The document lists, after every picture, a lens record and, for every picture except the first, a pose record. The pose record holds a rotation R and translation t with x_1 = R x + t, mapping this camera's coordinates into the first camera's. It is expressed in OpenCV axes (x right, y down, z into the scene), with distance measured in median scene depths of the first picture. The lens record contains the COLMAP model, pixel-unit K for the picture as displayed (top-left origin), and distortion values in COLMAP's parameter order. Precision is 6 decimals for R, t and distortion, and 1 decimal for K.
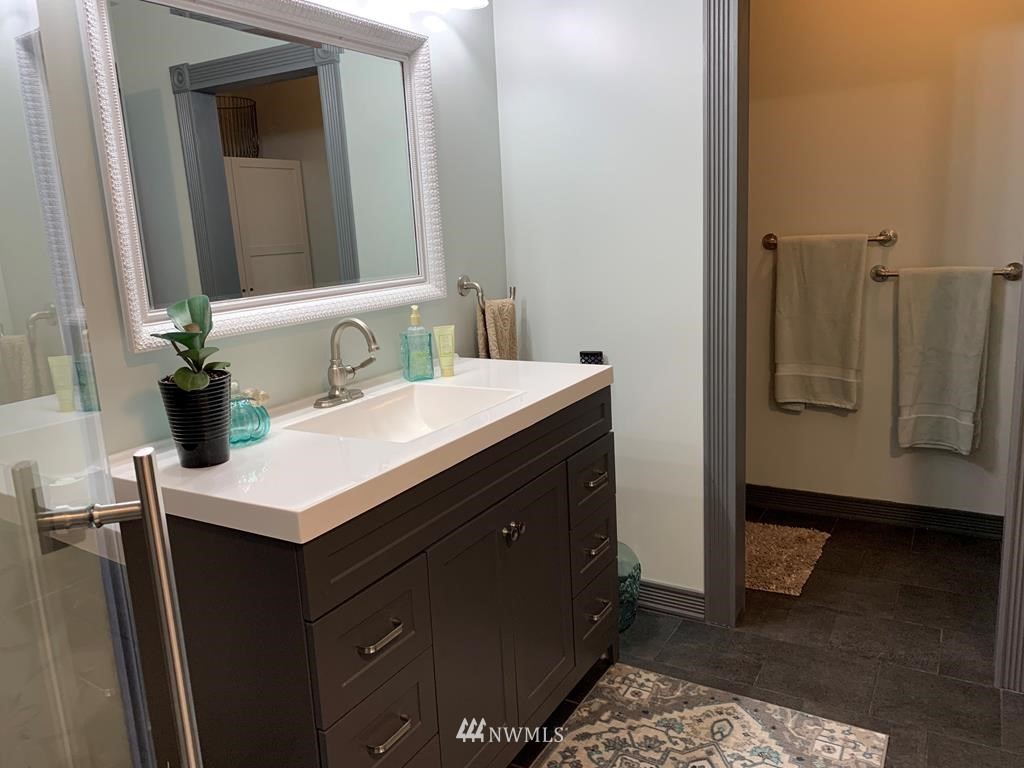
lens RADIAL K [[785.2, 0, 511.0], [0, 785.2, 381.6], [0, 0, 1]] dist [0.037767, -0.029519]
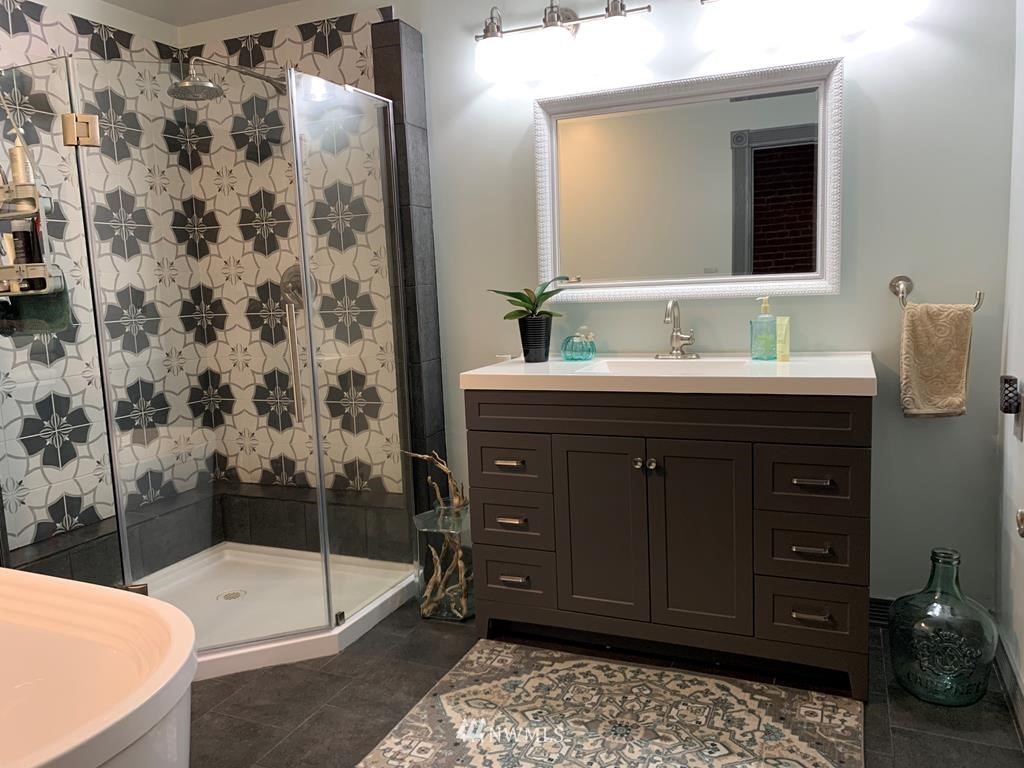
lens RADIAL K [[785.2, 0, 506.8], [0, 785.2, 384.3], [0, 0, 1]] dist [0.037767, -0.029519]
pose [[0.116372, 0.172531, -0.978106, 1.046838], [-0.158023, 0.975468, 0.153264, -0.091199], [0.980554, 0.136728, 0.140781, 0.469107]]
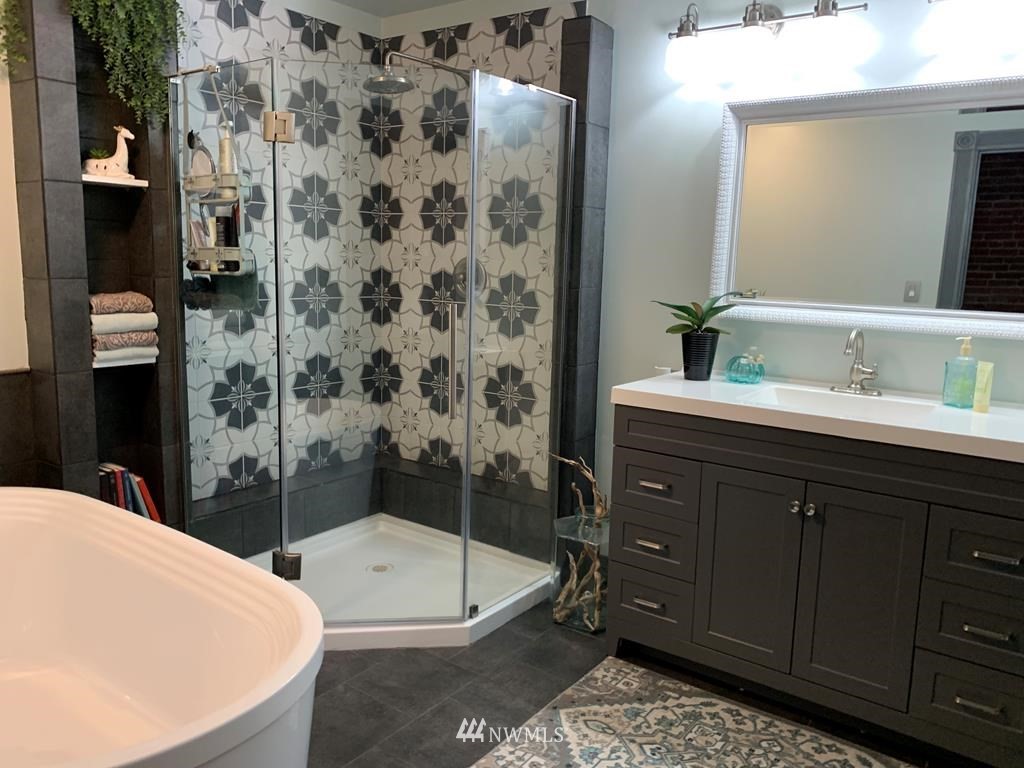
lens RADIAL K [[785.2, 0, 513.5], [0, 785.2, 383.9], [0, 0, 1]] dist [0.037767, -0.029519]
pose [[-0.107607, 0.202039, -0.973448, 1.015809], [-0.216171, 0.950953, 0.221266, -0.143215], [0.970408, 0.234241, -0.058654, 0.488690]]
